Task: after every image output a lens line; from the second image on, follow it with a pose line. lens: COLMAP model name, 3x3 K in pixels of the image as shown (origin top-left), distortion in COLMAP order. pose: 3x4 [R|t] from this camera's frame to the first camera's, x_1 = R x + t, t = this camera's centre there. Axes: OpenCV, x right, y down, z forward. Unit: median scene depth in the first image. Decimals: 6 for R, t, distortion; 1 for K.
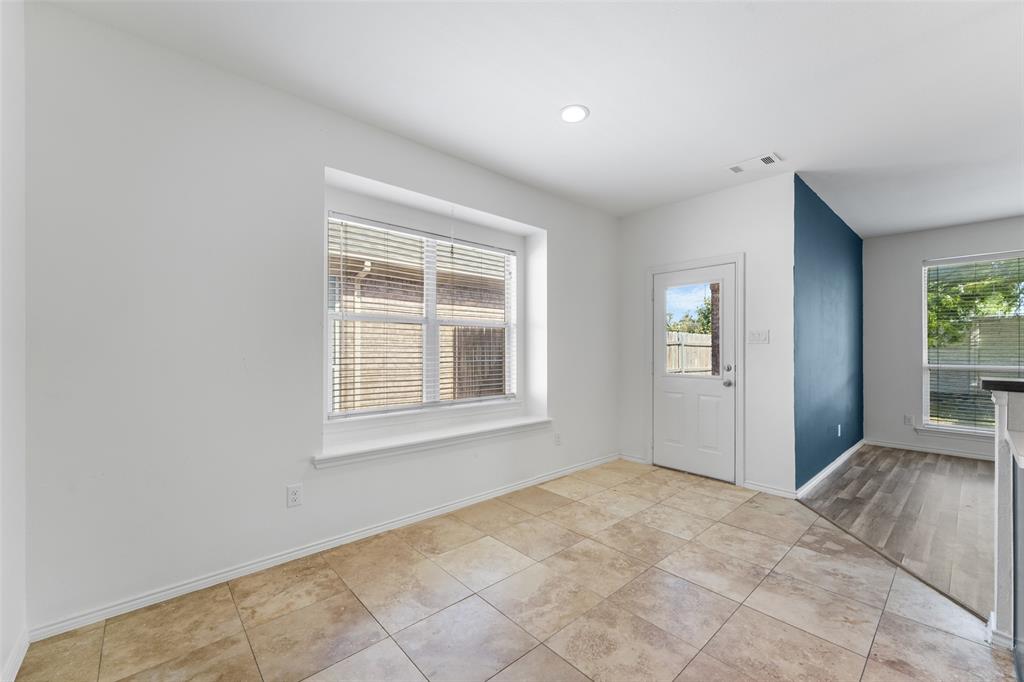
lens RADIAL K [[411.8, 0, 509.3], [0, 411.8, 350.0], [0, 0, 1]] dist [-0.000193, -0.000119]
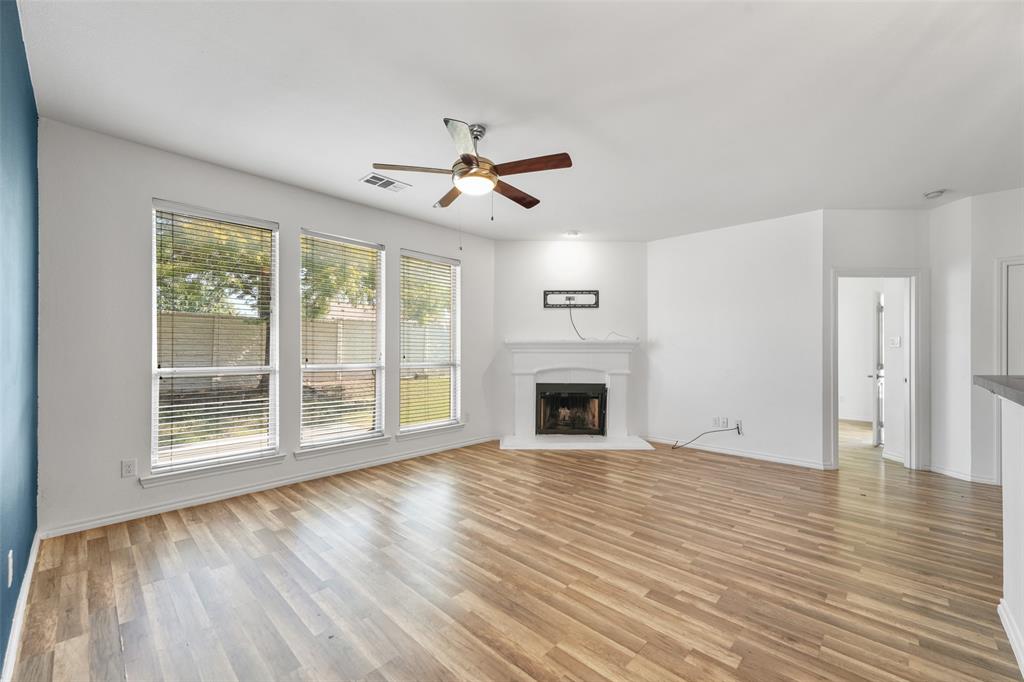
lens RADIAL K [[413.2, 0, 497.8], [0, 413.2, 343.4], [0, 0, 1]] dist [0.003982, -0.000051]
pose [[-0.061601, 0.003565, 0.998094, 0.471769], [-0.002856, 0.999989, -0.003748, -0.004362], [-0.998097, -0.003082, -0.061590, 0.685008]]
